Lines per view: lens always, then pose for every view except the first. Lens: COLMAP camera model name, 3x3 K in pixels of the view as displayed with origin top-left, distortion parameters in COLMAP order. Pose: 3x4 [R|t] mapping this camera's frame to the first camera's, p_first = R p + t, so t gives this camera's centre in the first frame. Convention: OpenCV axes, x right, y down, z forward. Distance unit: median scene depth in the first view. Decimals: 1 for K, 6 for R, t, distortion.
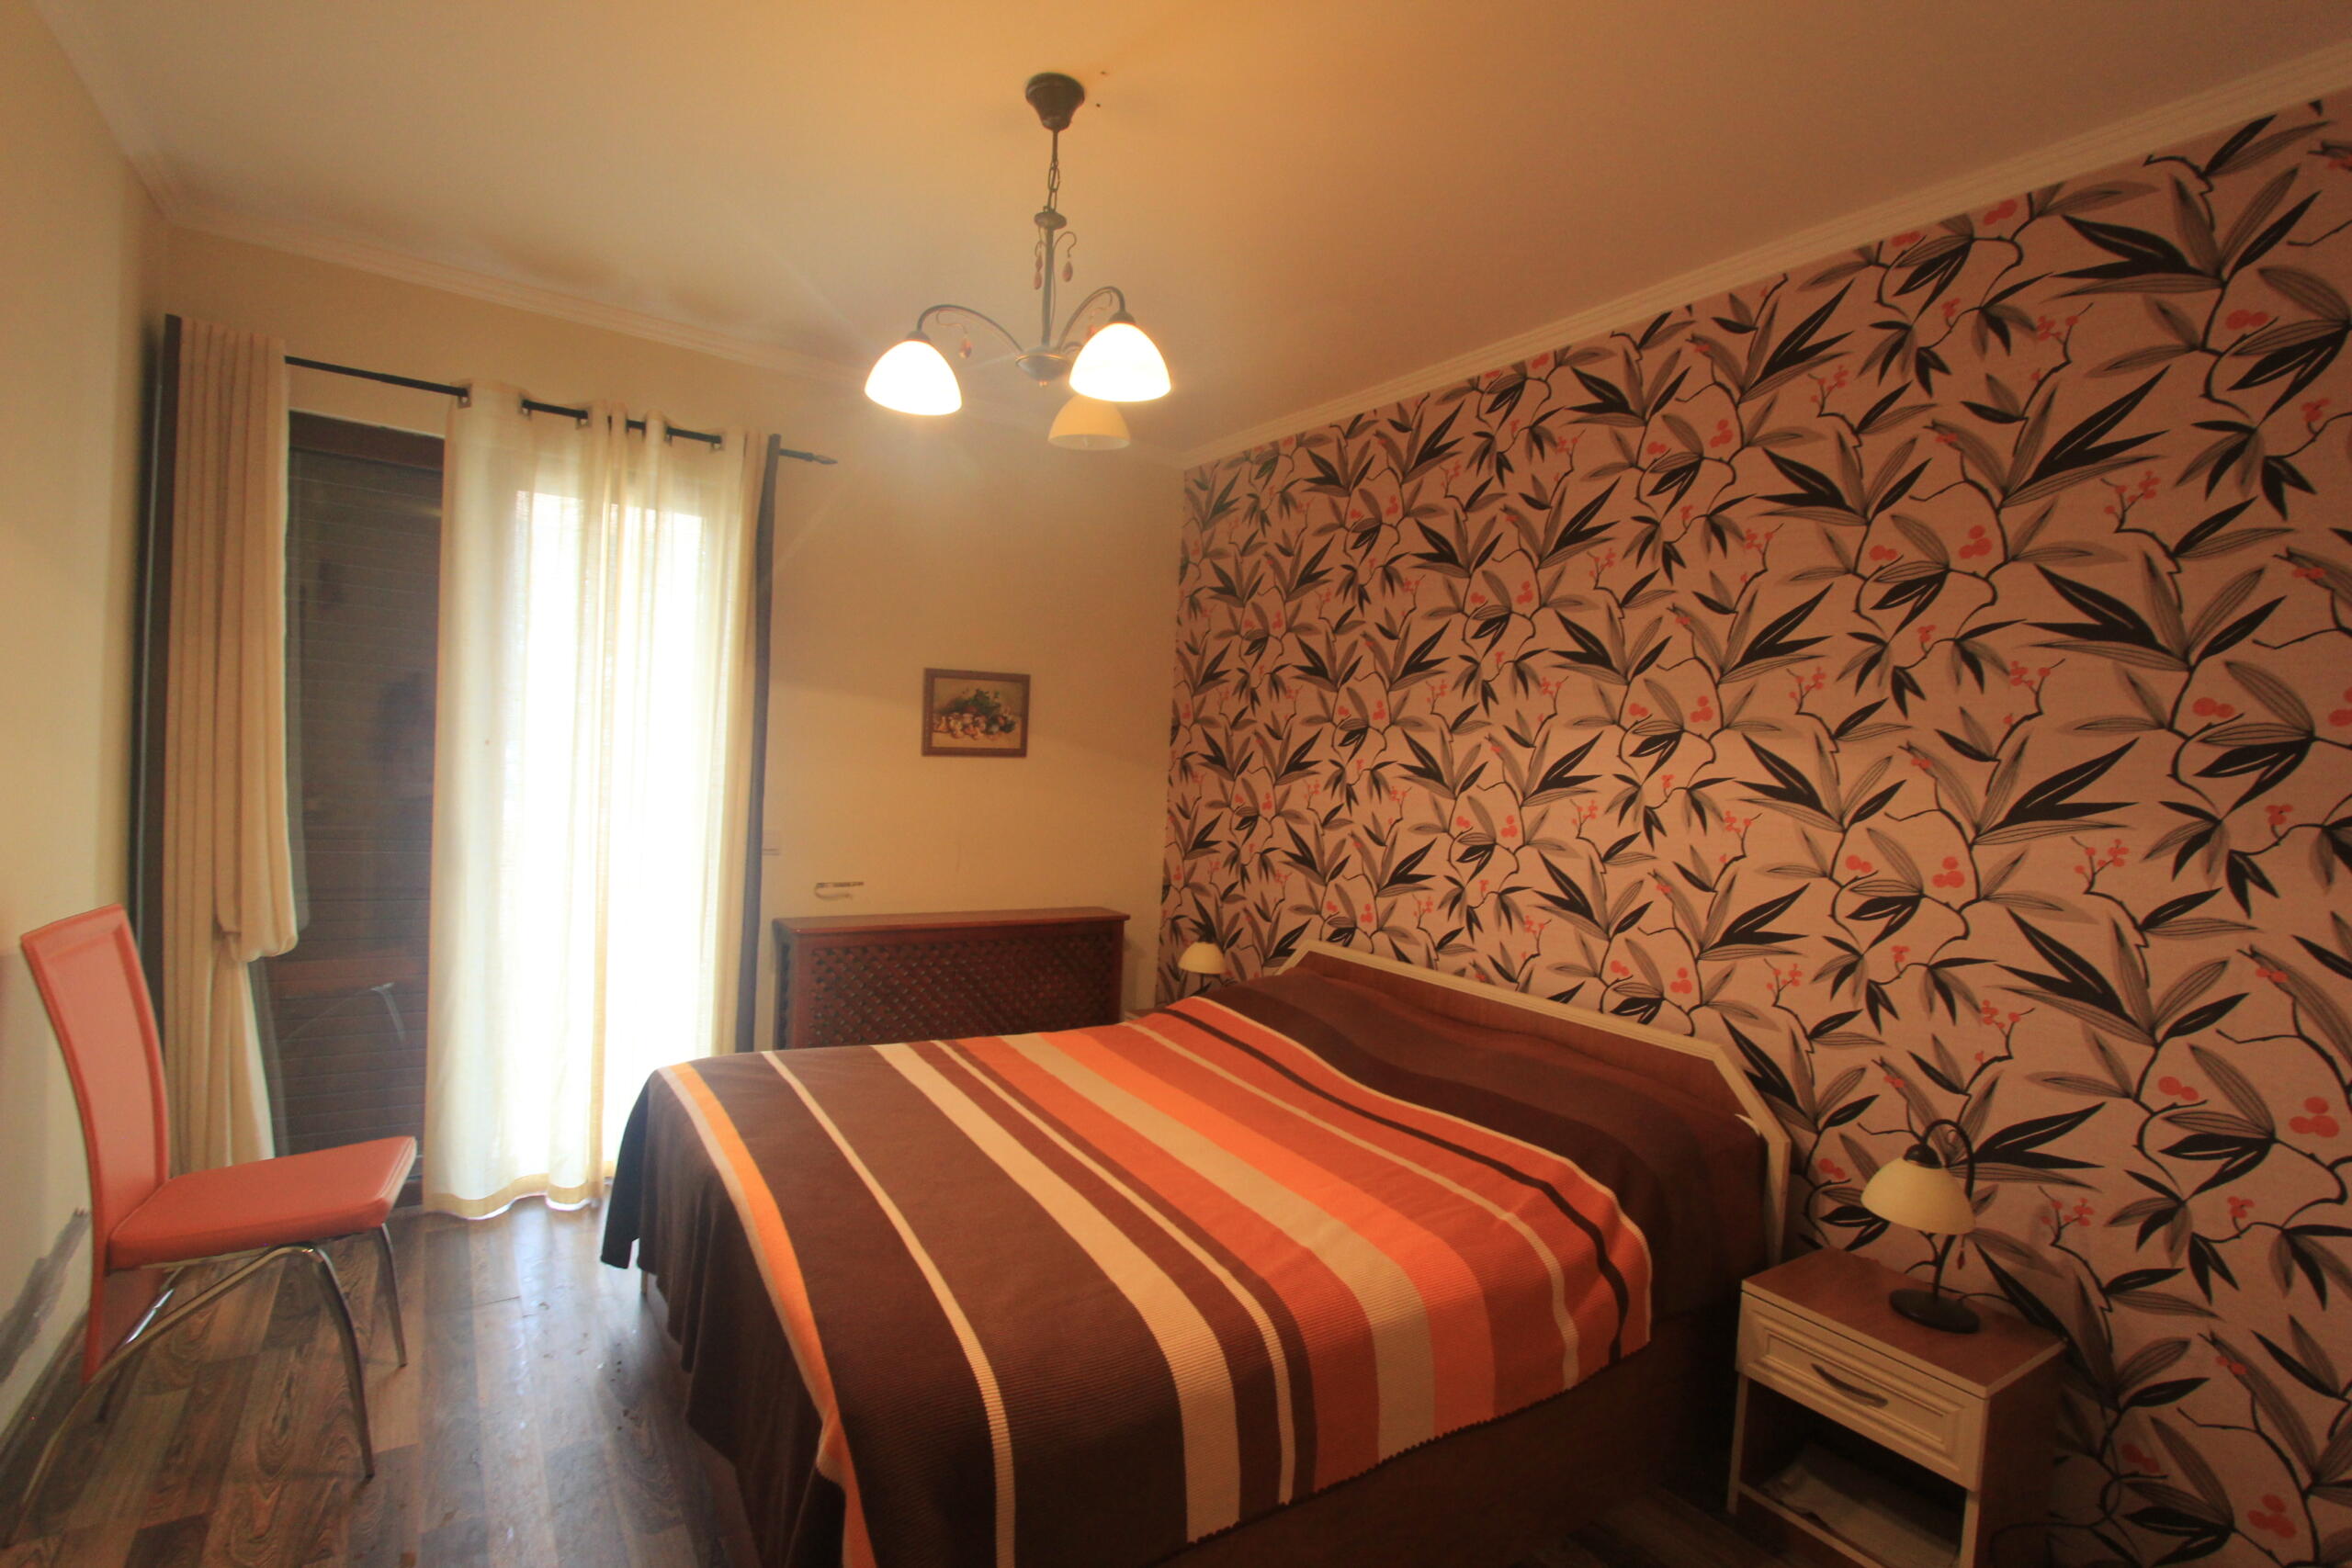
lens RADIAL K [[1084.5, 0, 1171.0], [0, 1084.5, 798.2], [0, 0, 1]] dist [-0.017805, 0.000322]
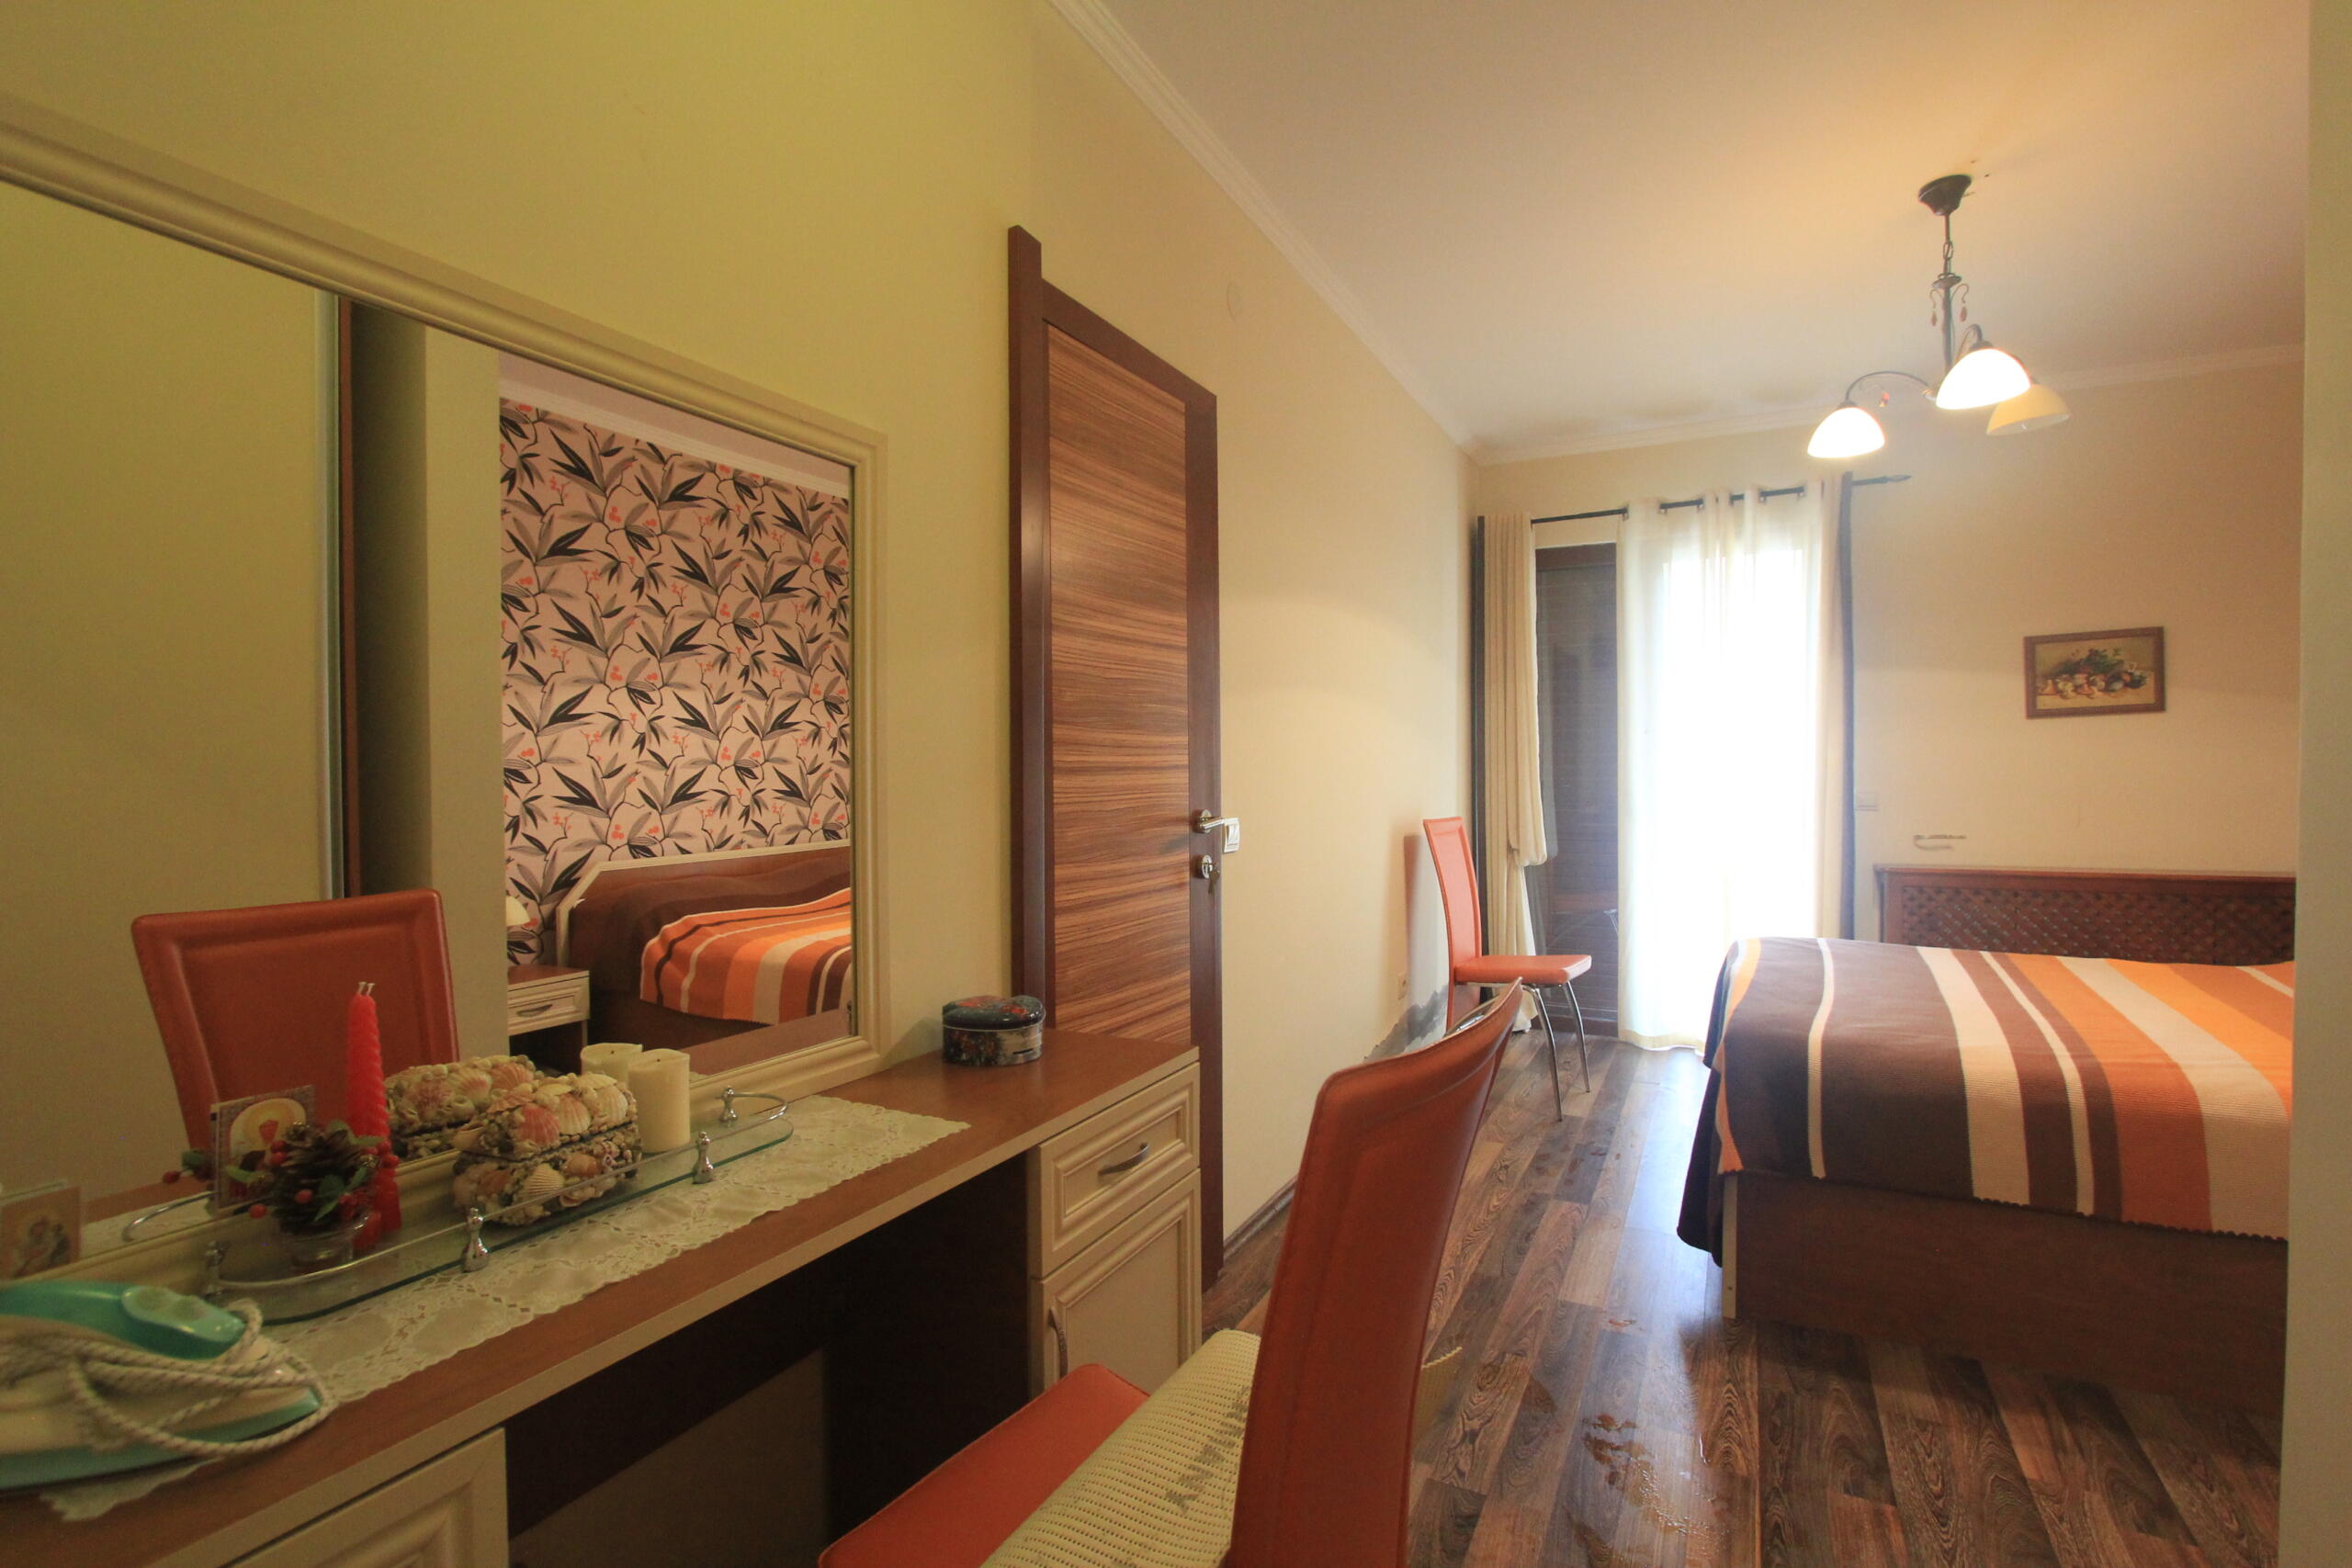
lens RADIAL K [[1084.5, 0, 1171.0], [0, 1084.5, 798.2], [0, 0, 1]] dist [-0.017805, 0.000322]
pose [[0.470967, -0.042405, -0.881131, 0.375873], [0.004947, 0.998955, -0.045431, 0.103254], [0.882137, 0.017038, 0.470685, -0.299877]]
